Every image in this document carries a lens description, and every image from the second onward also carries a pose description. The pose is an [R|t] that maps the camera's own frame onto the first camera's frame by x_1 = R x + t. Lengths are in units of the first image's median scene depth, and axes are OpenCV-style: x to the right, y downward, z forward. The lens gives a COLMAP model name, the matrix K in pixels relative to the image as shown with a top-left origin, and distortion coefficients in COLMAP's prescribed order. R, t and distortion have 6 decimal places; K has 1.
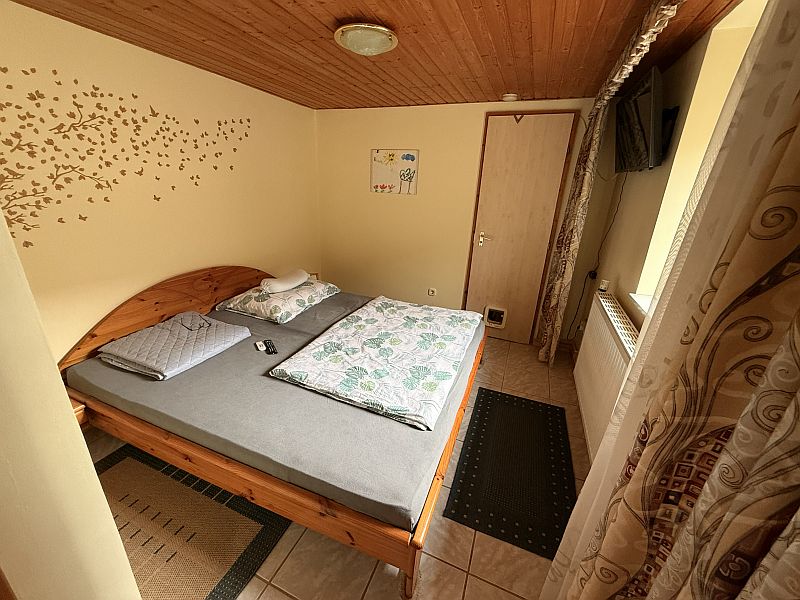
lens RADIAL K [[319.7, 0, 397.8], [0, 319.7, 300.2], [0, 0, 1]] dist [-0.003730, 0.000088]
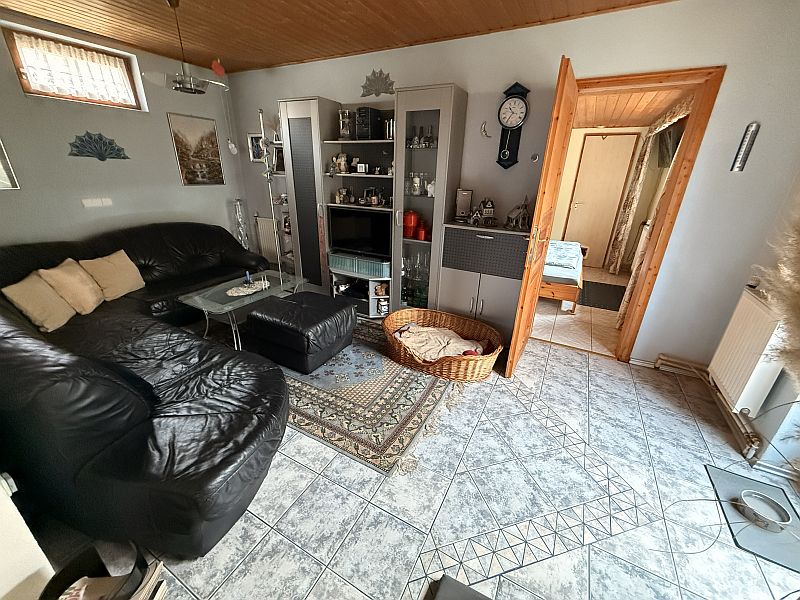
lens RADIAL K [[319.7, 0, 397.6], [0, 319.7, 299.4], [0, 0, 1]] dist [-0.003730, 0.000088]
pose [[0.993649, 0.025844, -0.109515, -0.586786], [-0.022824, 0.999326, 0.028735, 0.342028], [0.110184, -0.026053, 0.993570, -0.993900]]
